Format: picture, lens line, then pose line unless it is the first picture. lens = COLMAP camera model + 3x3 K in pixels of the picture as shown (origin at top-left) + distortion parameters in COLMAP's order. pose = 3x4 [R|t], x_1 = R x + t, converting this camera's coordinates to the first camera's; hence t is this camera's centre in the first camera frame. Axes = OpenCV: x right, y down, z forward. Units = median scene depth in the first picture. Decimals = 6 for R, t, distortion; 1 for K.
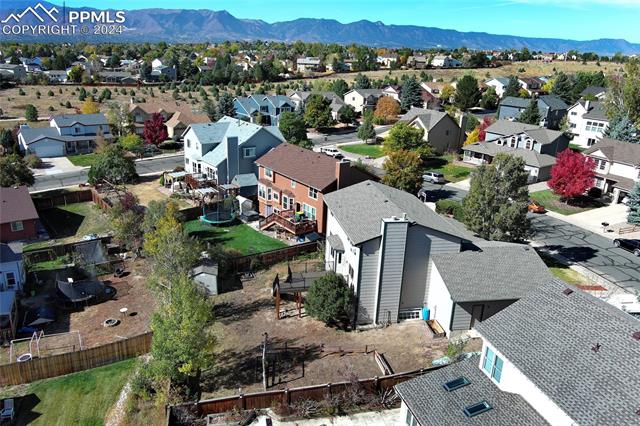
lens RADIAL K [[497.0, 0, 323.4], [0, 497.0, 212.3], [0, 0, 1]] dist [0.008227, -0.000060]
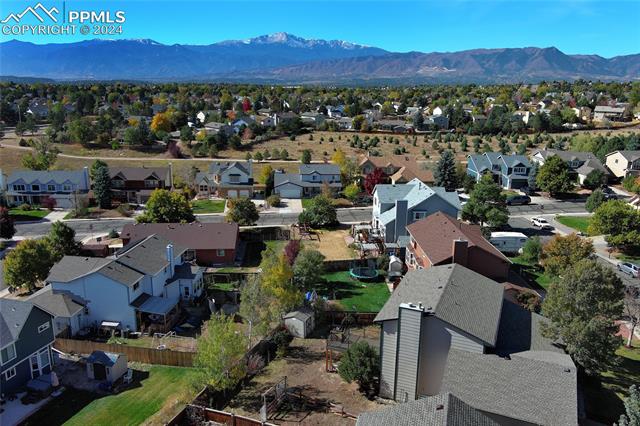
lens RADIAL K [[521.5, 0, 319.5], [0, 521.5, 209.5], [0, 0, 1]] dist [0.012256, -0.017881]
pose [[0.832043, 0.111390, -0.543413, 0.215265], [-0.159824, 0.986228, -0.042555, -0.042424], [0.531189, 0.122258, 0.838386, -0.026884]]
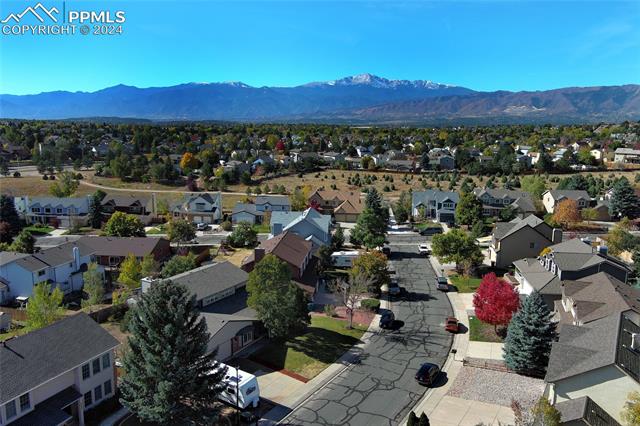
lens RADIAL K [[521.5, 0, 319.2], [0, 521.5, 216.4], [0, 0, 1]] dist [0.012256, -0.017881]
pose [[0.736055, 0.098402, -0.669732, 0.646209], [-0.198393, 0.977291, -0.074449, -0.066509], [0.647197, 0.187668, 0.738862, 0.019629]]
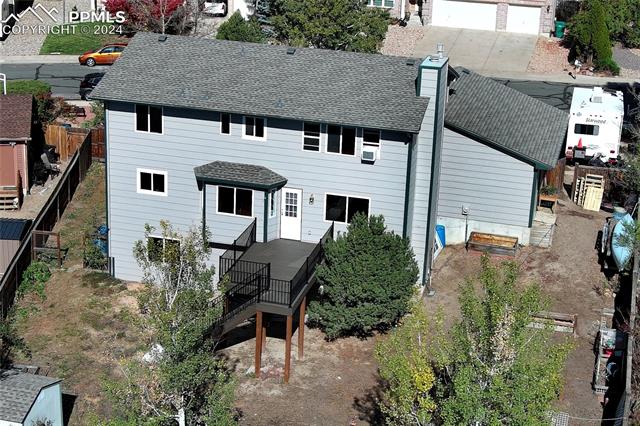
lens RADIAL K [[521.5, 0, 320.7], [0, 521.5, 213.7], [0, 0, 1]] dist [0.012256, -0.017881]
pose [[0.424282, -0.295387, 0.855997, -0.148128], [0.273086, 0.943027, 0.190062, 0.011287], [-0.863371, 0.153120, 0.480776, 0.318905]]
